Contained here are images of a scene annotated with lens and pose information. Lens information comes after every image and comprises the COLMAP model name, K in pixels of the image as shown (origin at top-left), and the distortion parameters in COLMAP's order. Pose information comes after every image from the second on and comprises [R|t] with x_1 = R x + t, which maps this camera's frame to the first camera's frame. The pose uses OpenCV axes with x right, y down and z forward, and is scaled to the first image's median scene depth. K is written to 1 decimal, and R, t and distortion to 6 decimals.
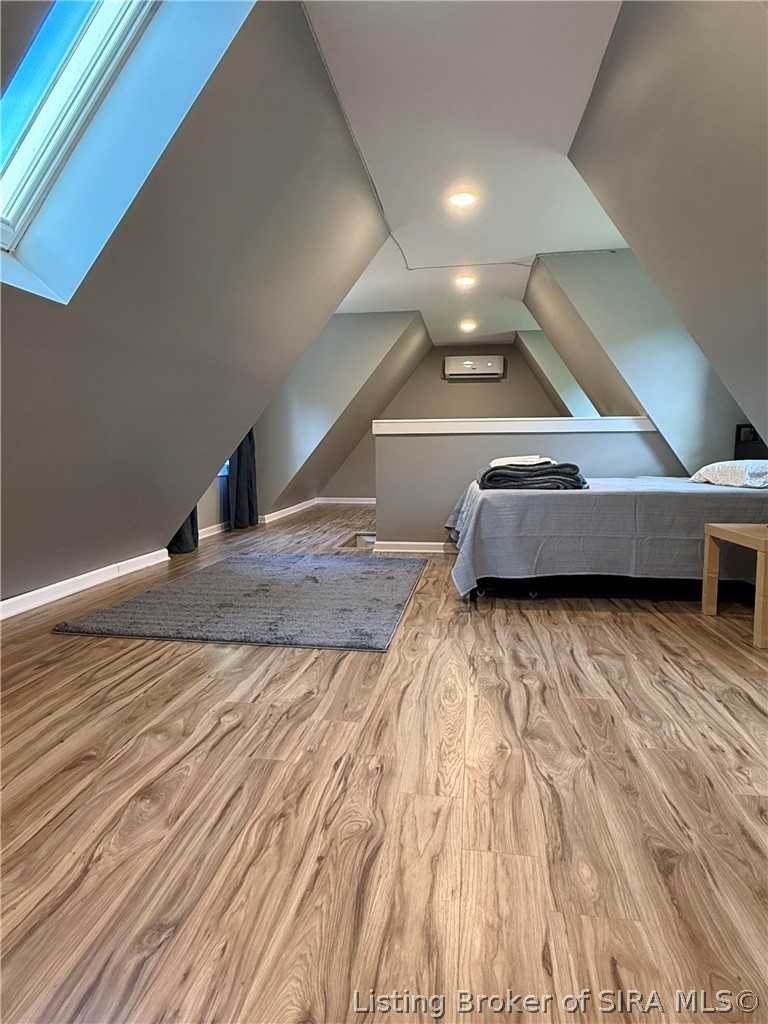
lens RADIAL K [[569.1, 0, 357.7], [0, 569.1, 512.5], [0, 0, 1]] dist [0.000487, 0.000014]
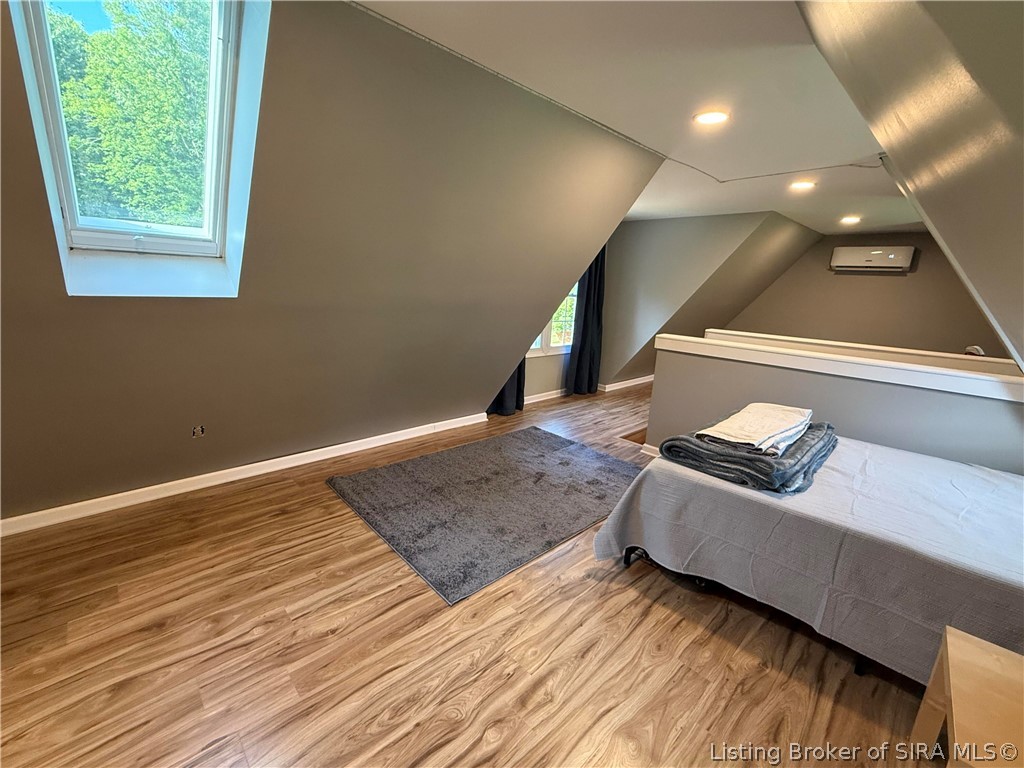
lens RADIAL K [[409.6, 0, 509.7], [0, 409.6, 387.0], [0, 0, 1]] dist [0.000025, 0.000004]
pose [[0.814285, 0.180709, -0.551620, 0.446403], [-0.118996, 0.982091, 0.146071, -0.268010], [0.568137, -0.053302, 0.821206, 0.386047]]
